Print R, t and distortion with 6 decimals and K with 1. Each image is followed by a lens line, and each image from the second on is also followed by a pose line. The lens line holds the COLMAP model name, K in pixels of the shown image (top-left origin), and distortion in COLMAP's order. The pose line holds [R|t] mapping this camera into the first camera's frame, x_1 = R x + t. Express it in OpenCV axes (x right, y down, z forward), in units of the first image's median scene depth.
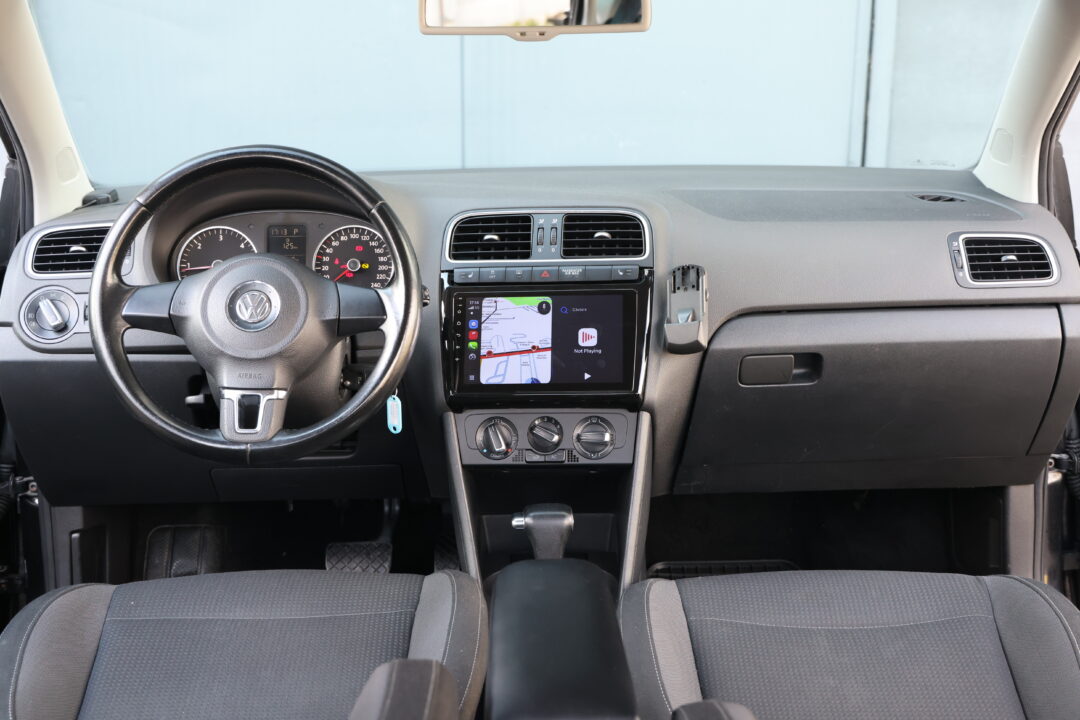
lens RADIAL K [[1431.3, 0, 535.8], [0, 1431.3, 356.6], [0, 0, 1]] dist [0.136560, 0.000000]
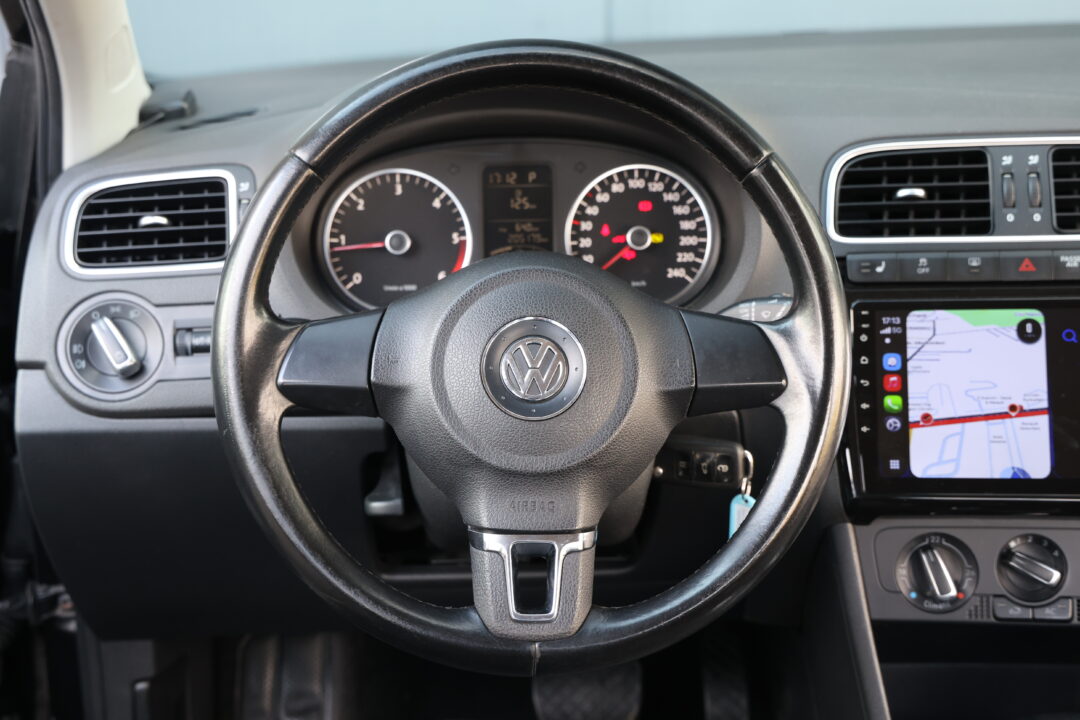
lens RADIAL K [[1683.1, 0, 539.1], [0, 1683.1, 354.9], [0, 0, 1]] dist [0.187057, 0.000000]
pose [[0.999972, -0.006619, 0.003480, -0.175922], [0.006214, 0.994378, 0.105706, -0.092176], [-0.004160, -0.105681, 0.994391, 0.363029]]
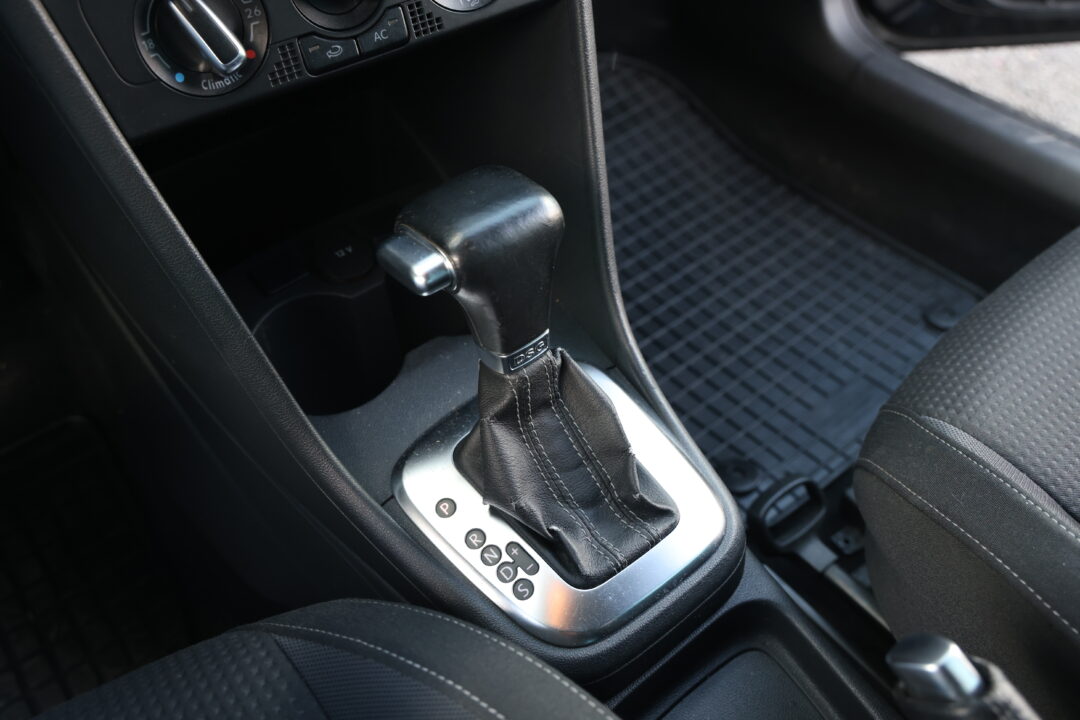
lens RADIAL K [[1078.6, 0, 544.6], [0, 1078.6, 355.9], [0, 0, 1]] dist [0.044435, 0.000000]
pose [[0.774846, -0.443513, 0.450455, -0.108693], [0.132825, 0.810894, 0.569920, -0.012427], [-0.618038, -0.381768, 0.687228, 0.743378]]
